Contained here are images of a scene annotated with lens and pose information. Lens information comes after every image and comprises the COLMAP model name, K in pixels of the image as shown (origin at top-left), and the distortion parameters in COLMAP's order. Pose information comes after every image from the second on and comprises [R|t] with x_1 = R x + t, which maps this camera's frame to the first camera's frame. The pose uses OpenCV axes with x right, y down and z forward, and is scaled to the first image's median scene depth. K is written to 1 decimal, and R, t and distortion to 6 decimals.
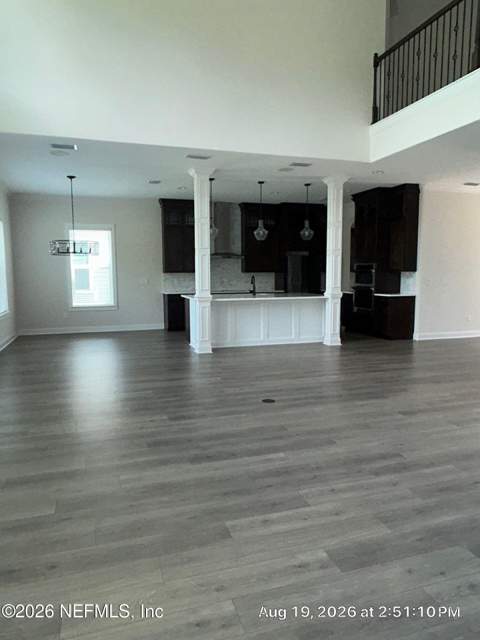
lens RADIAL K [[445.6, 0, 240.0], [0, 445.6, 320.0], [0, 0, 1]] dist [-0.001108, -0.003272]
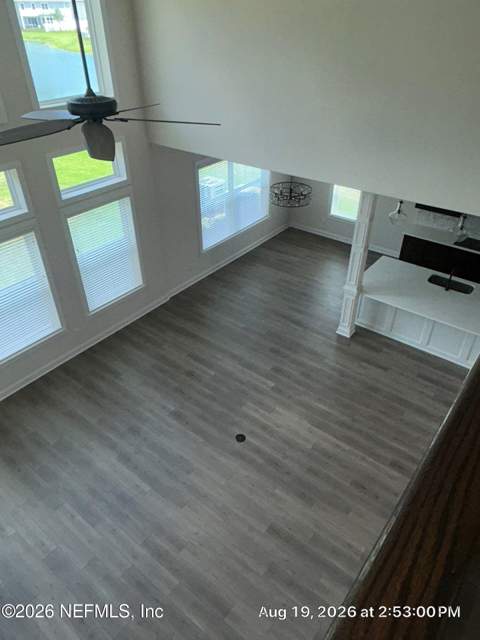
lens RADIAL K [[445.6, 0, 240.0], [0, 445.6, 320.0], [0, 0, 1]] dist [-0.001108, -0.003272]
pose [[0.557387, 0.481752, -0.676191, 1.092465], [-0.080063, 0.841833, 0.533767, -1.129499], [0.826383, -0.243377, 0.507798, 0.591135]]
